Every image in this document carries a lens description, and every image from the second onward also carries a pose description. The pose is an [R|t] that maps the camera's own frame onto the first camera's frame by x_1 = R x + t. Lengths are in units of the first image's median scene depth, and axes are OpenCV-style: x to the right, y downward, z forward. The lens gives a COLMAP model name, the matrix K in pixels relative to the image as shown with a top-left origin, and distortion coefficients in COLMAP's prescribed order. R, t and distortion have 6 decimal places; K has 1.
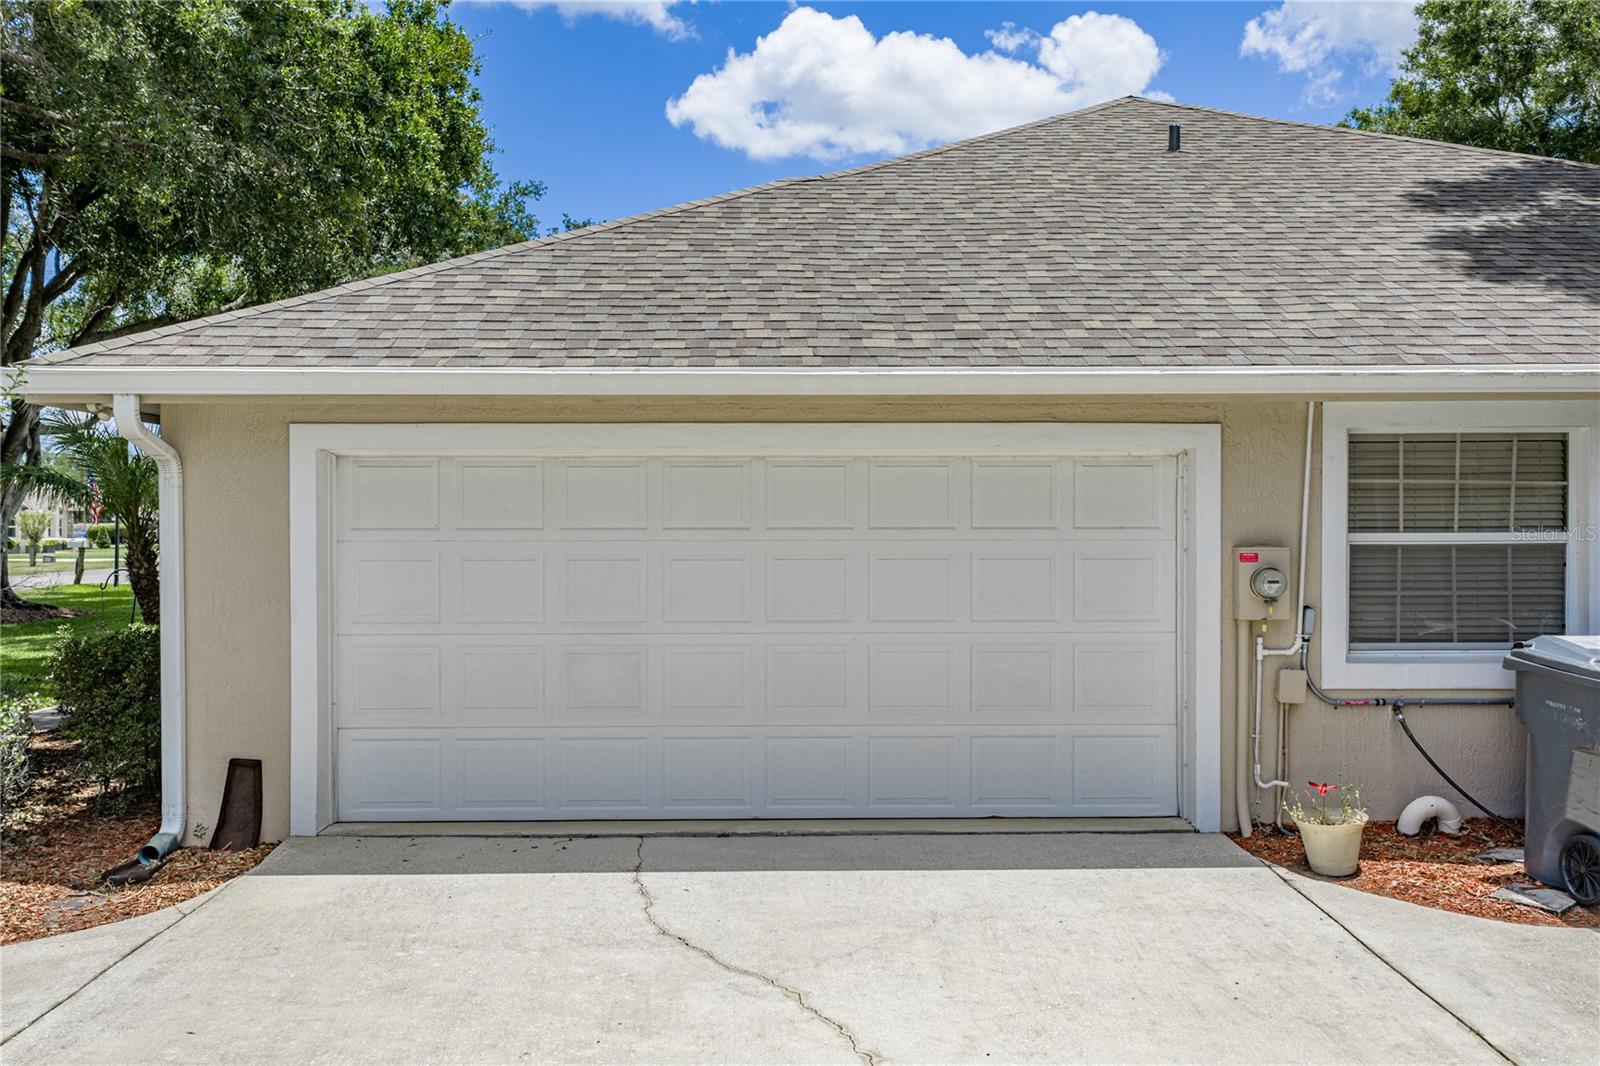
lens RADIAL K [[1310.3, 0, 800.0], [0, 1310.3, 531.0], [0, 0, 1]] dist [0.028987, -0.003560]
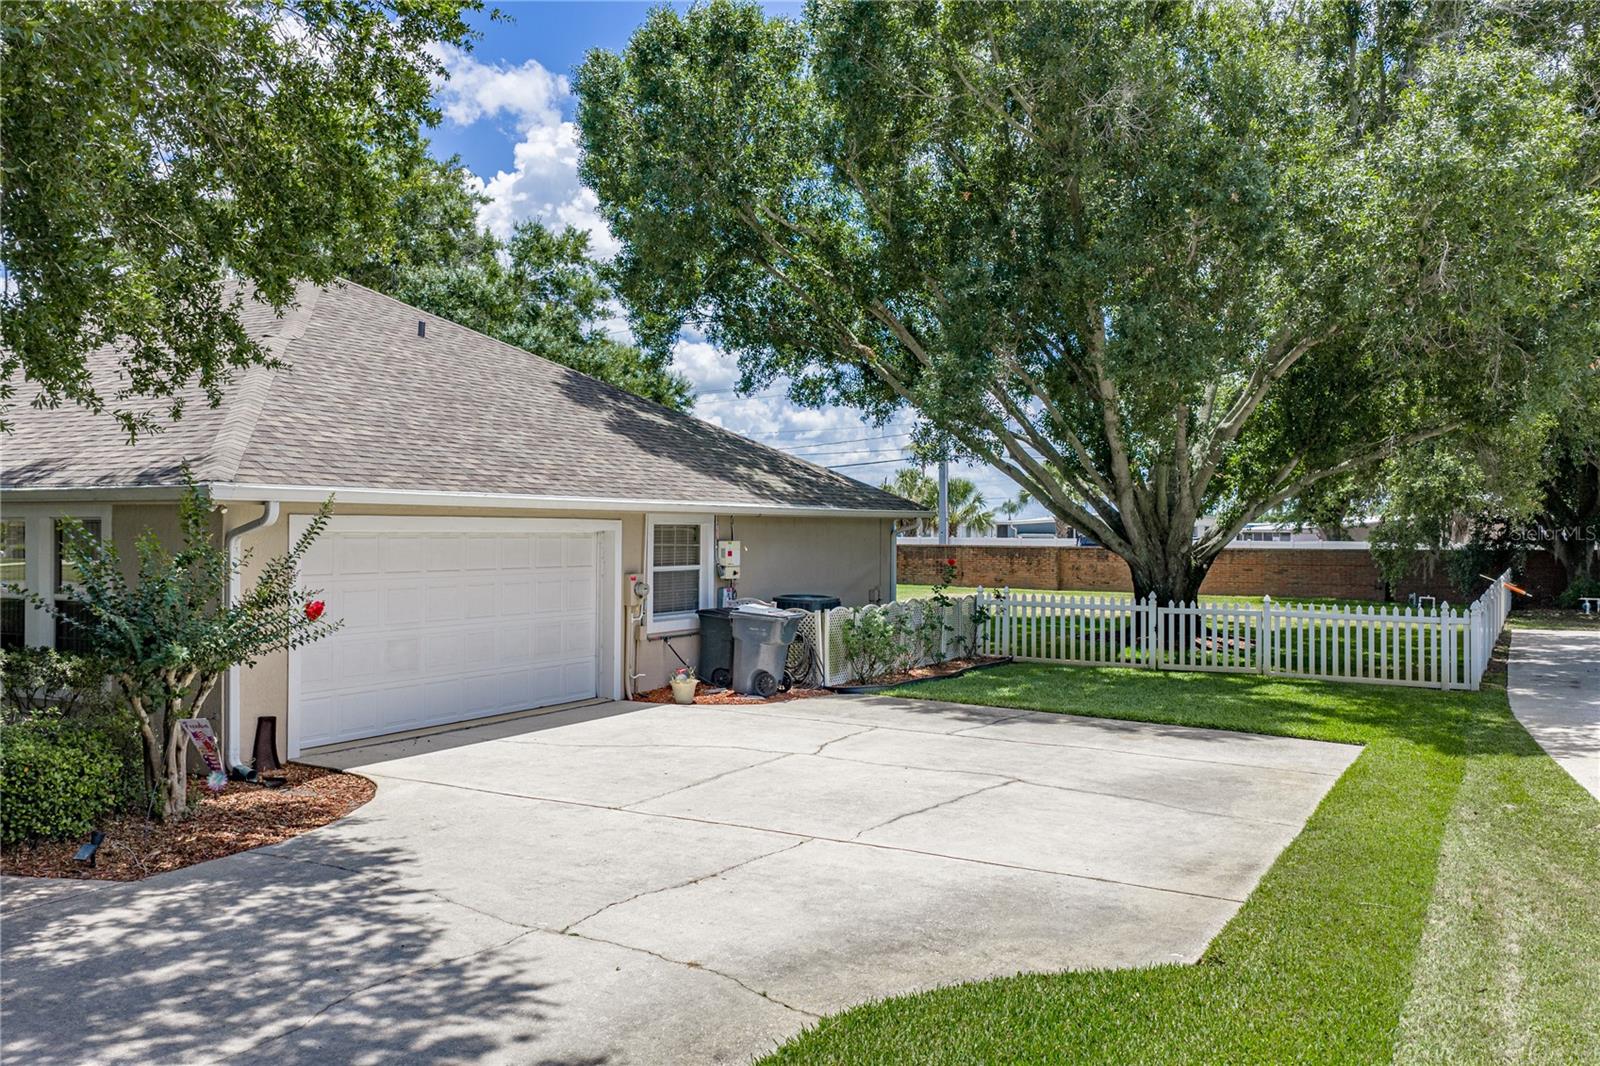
lens RADIAL K [[1310.3, 0, 798.7], [0, 1310.3, 532.0], [0, 0, 1]] dist [0.028987, -0.003560]
pose [[0.497408, 0.004922, 0.867503, -1.489525], [-0.001996, 0.999988, -0.004529, -0.051016], [-0.867514, 0.000521, 0.497412, -0.391581]]
